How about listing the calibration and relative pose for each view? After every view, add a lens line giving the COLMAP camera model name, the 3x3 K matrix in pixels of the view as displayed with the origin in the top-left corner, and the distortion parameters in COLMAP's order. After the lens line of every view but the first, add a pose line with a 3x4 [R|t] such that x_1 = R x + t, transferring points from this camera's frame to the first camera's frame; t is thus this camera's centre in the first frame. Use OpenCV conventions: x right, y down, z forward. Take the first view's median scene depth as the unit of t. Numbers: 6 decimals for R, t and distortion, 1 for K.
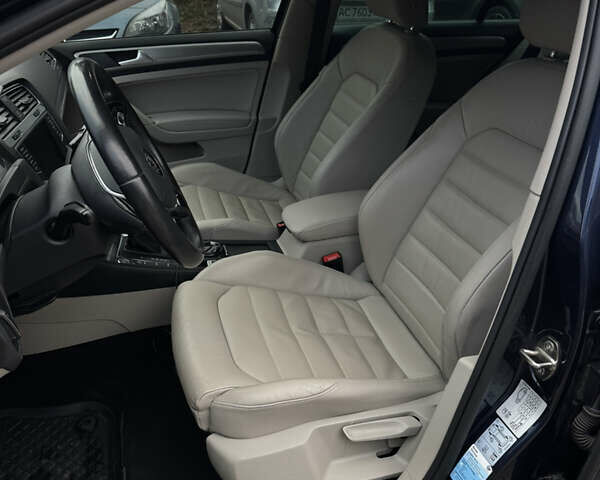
lens RADIAL K [[562.9, 0, 300.0], [0, 562.9, 240.0], [0, 0, 1]] dist [0.141918, -0.278273]
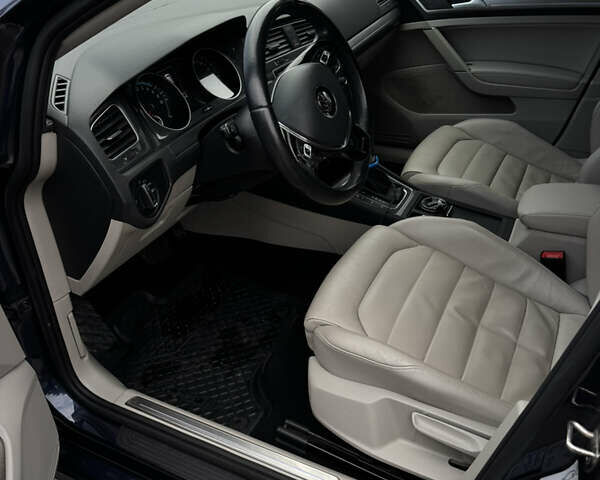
lens RADIAL K [[562.9, 0, 300.0], [0, 562.9, 240.0], [0, 0, 1]] dist [0.141918, -0.278273]
pose [[0.724996, 0.326756, -0.606309, 0.312507], [-0.268884, 0.944723, 0.187617, -0.052607], [0.634099, 0.027005, 0.772780, 0.098301]]
